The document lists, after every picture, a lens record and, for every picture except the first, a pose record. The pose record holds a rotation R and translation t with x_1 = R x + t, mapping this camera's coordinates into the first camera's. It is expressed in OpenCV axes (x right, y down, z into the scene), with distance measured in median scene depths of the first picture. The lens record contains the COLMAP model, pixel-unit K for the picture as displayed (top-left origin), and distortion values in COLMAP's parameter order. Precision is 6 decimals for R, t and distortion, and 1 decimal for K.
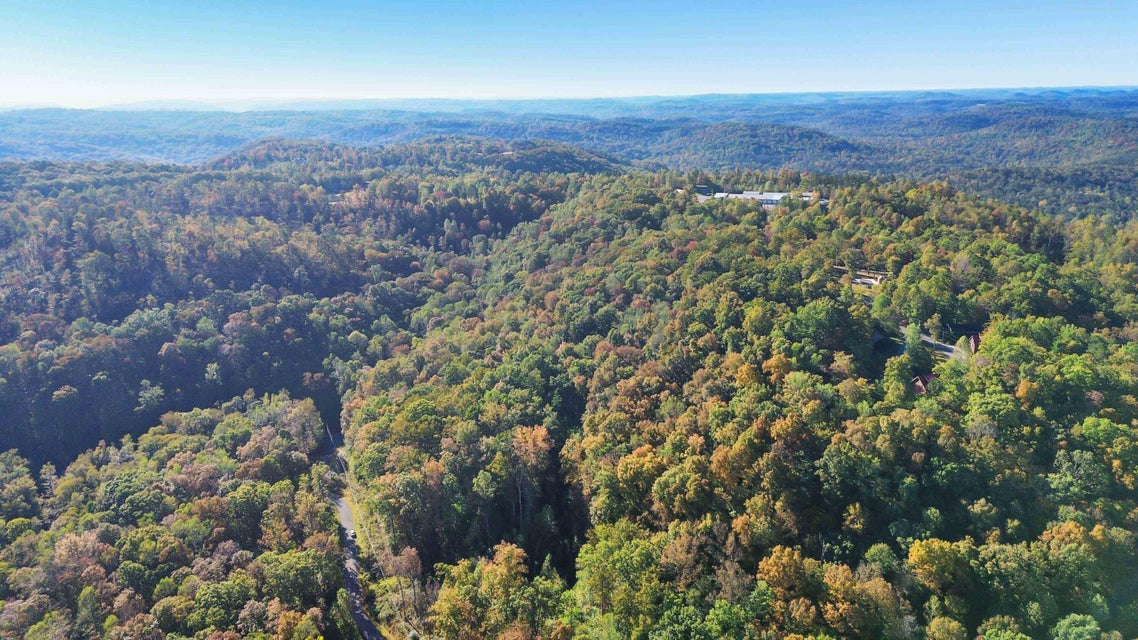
lens RADIAL K [[799.3, 0, 569.0], [0, 799.3, 320.0], [0, 0, 1]] dist [0.039104, -0.034548]
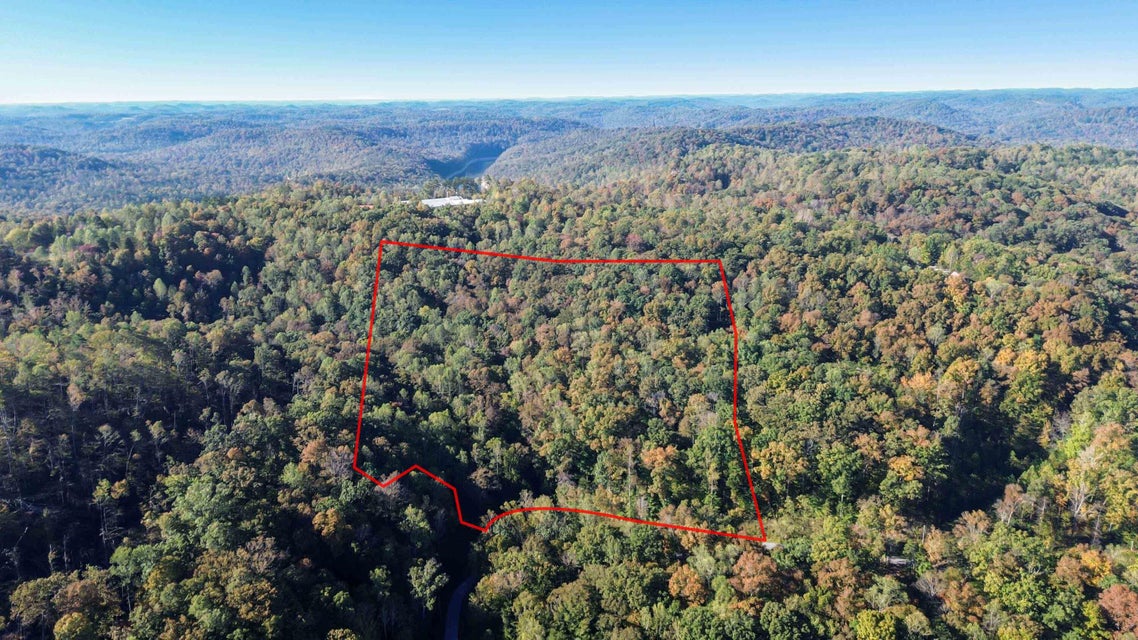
lens RADIAL K [[799.3, 0, 569.0], [0, 799.3, 320.0], [0, 0, 1]] dist [0.039104, -0.034548]
pose [[0.521310, -0.220694, 0.824336, -0.167775], [0.234167, 0.965896, 0.110505, -0.025862], [-0.820611, 0.135425, 0.555210, 0.098053]]
